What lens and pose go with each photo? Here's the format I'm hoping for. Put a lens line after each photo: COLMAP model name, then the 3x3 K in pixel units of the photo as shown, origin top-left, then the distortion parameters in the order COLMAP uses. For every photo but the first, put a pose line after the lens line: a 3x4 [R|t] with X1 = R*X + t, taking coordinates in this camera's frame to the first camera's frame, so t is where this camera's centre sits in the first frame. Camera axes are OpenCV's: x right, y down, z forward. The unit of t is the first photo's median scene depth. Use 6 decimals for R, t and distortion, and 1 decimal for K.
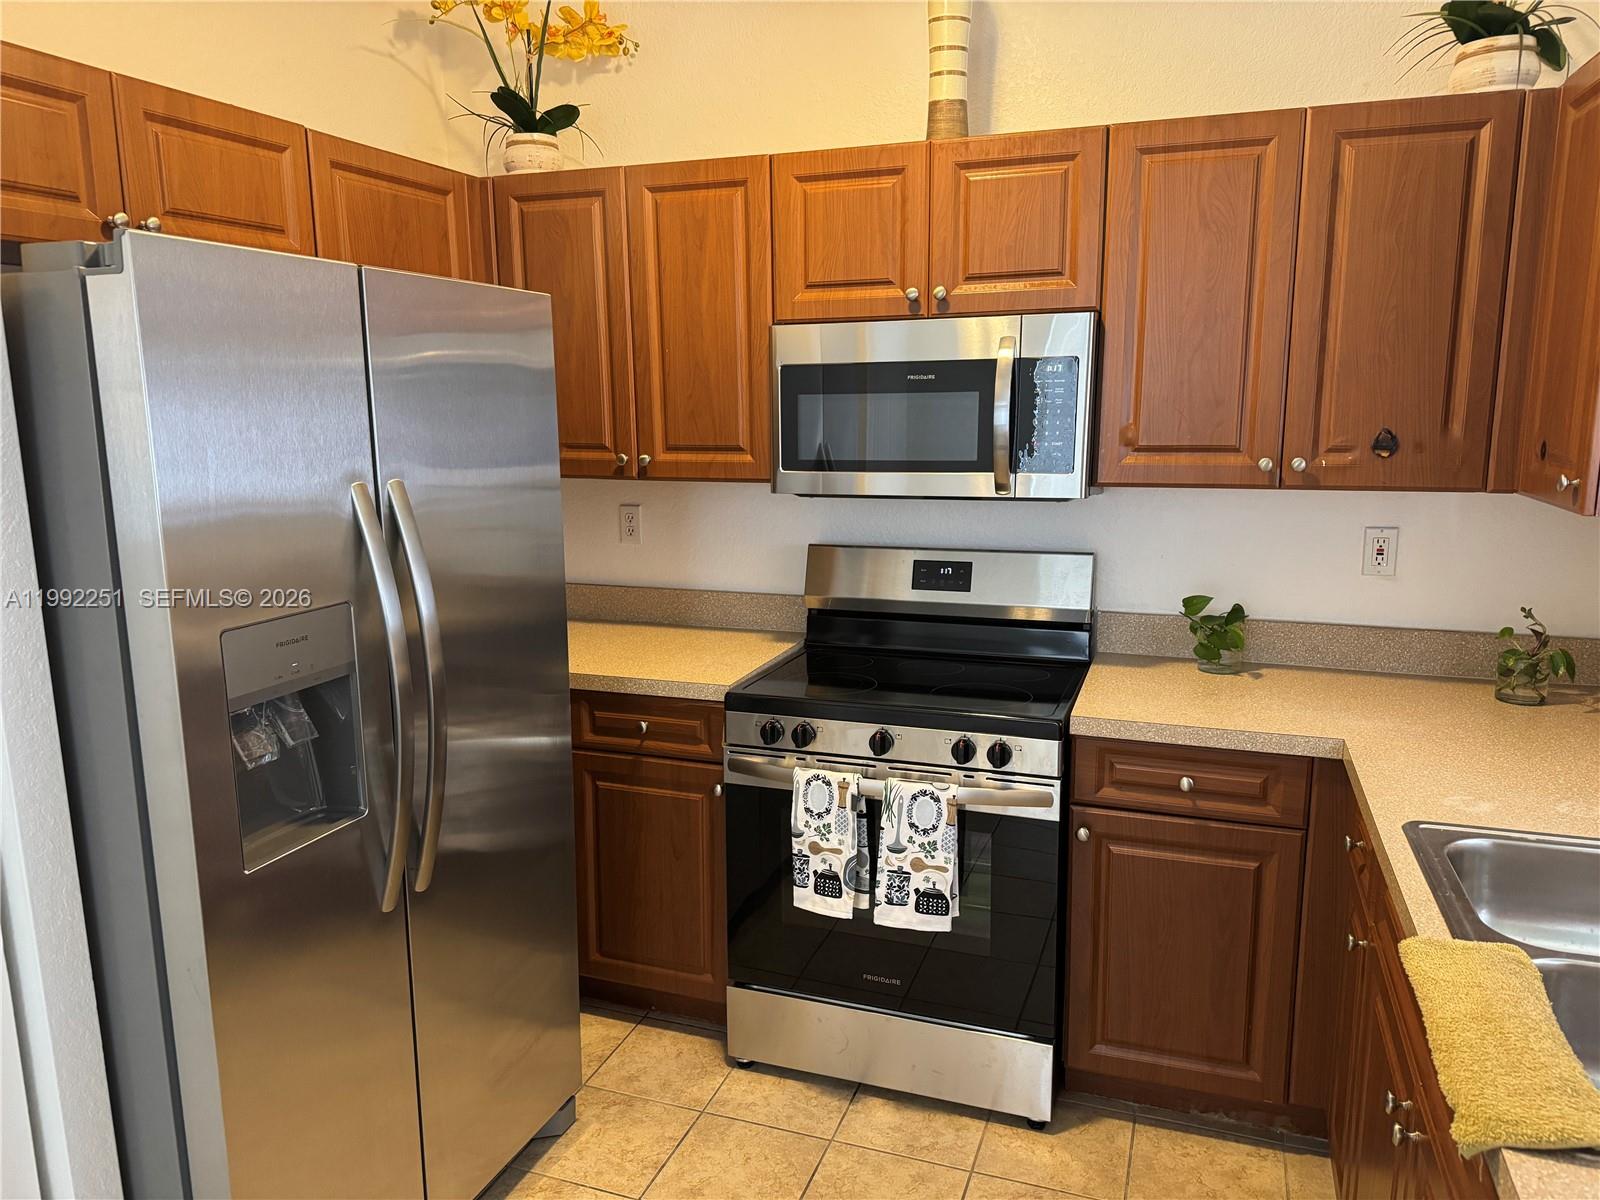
lens RADIAL K [[1133.2, 0, 800.0], [0, 1133.2, 600.0], [0, 0, 1]] dist [0.161420, -0.189183]
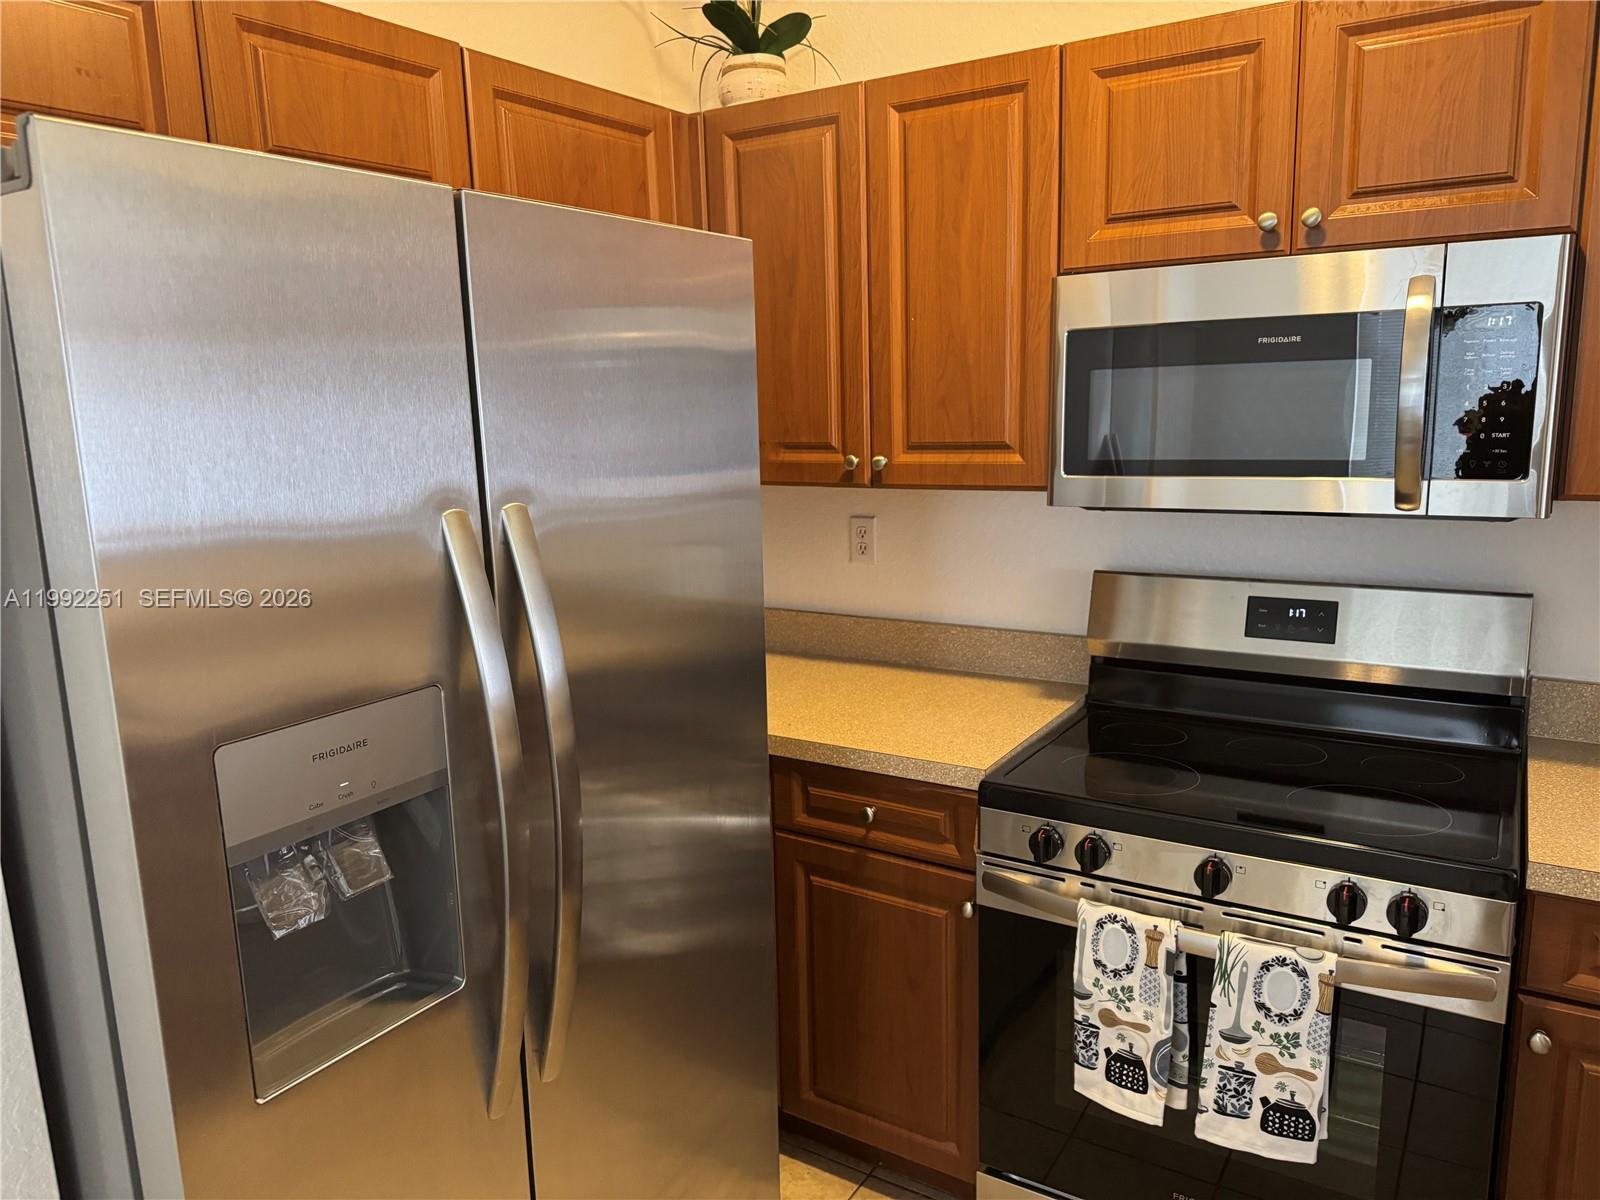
lens RADIAL K [[1139.4, 0, 800.0], [0, 1139.4, 600.0], [0, 0, 1]] dist [0.003991, -0.006681]
pose [[0.976581, 0.021454, -0.214078, -0.026839], [-0.019944, 0.999759, 0.009209, -0.040390], [0.214224, -0.004724, 0.976773, 0.277070]]
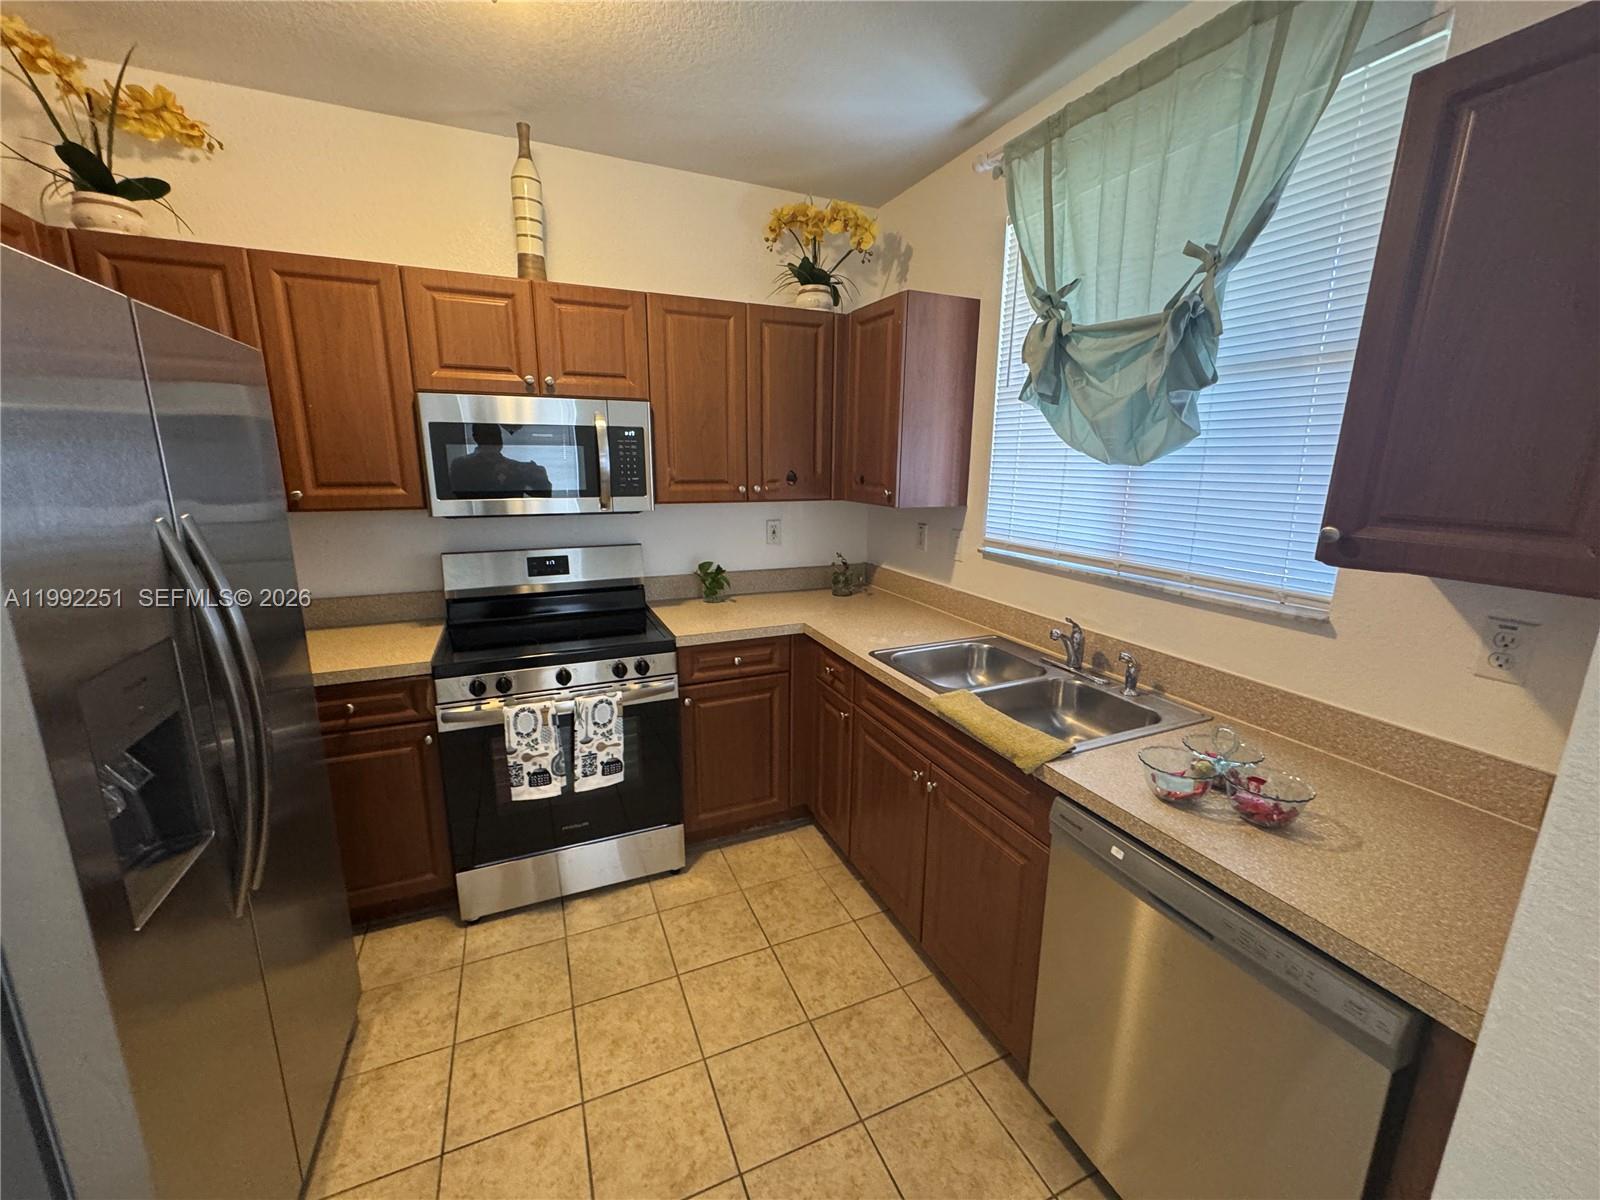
lens RADIAL K [[653.6, 0, 797.4], [0, 653.6, 592.0], [0, 0, 1]] dist [0.023716, 0.000043]
pose [[0.735734, -0.127600, 0.665142, -0.262583], [0.108654, 0.991609, 0.070043, -0.014096], [-0.668499, 0.020737, 0.743424, 0.136066]]
